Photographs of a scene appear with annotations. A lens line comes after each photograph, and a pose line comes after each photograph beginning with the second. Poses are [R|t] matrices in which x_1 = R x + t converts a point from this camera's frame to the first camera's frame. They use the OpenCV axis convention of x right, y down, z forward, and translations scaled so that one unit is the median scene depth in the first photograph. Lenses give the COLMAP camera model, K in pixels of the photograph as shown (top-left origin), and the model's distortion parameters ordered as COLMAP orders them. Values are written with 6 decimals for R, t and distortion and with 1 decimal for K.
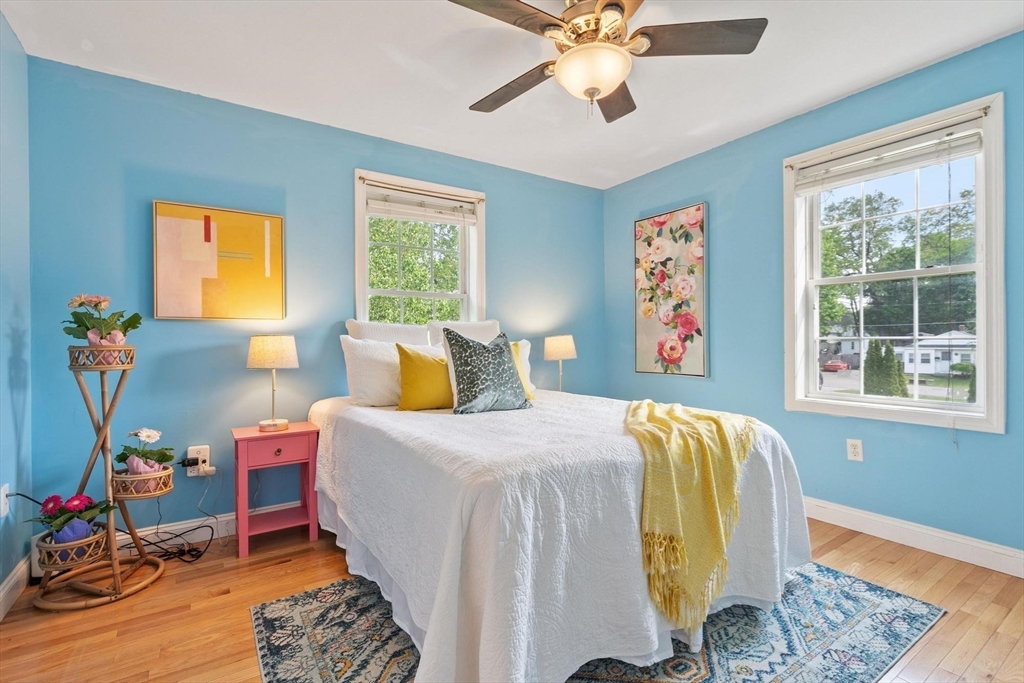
lens RADIAL K [[472.7, 0, 512.0], [0, 472.7, 337.7], [0, 0, 1]] dist [0.000820, 0.000279]
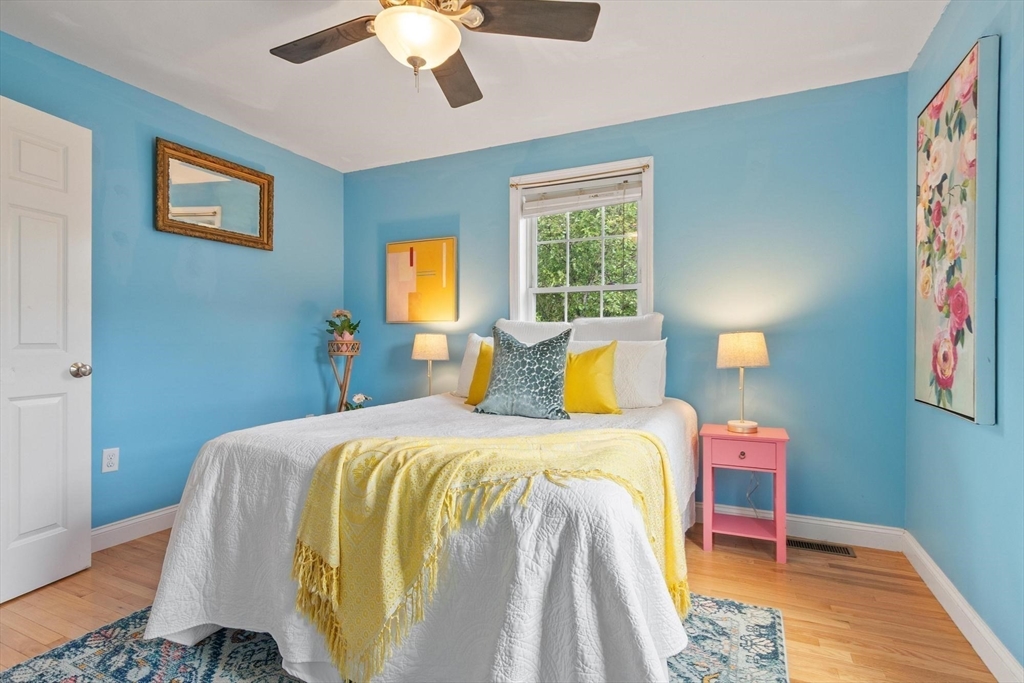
lens RADIAL K [[509.7, 0, 510.7], [0, 509.7, 344.1], [0, 0, 1]] dist [-0.004089, -0.000105]
pose [[0.520719, 0.014997, -0.853597, 0.585672], [0.001118, 0.999833, 0.018248, -0.001511], [0.853728, -0.010456, 0.520615, 0.351453]]
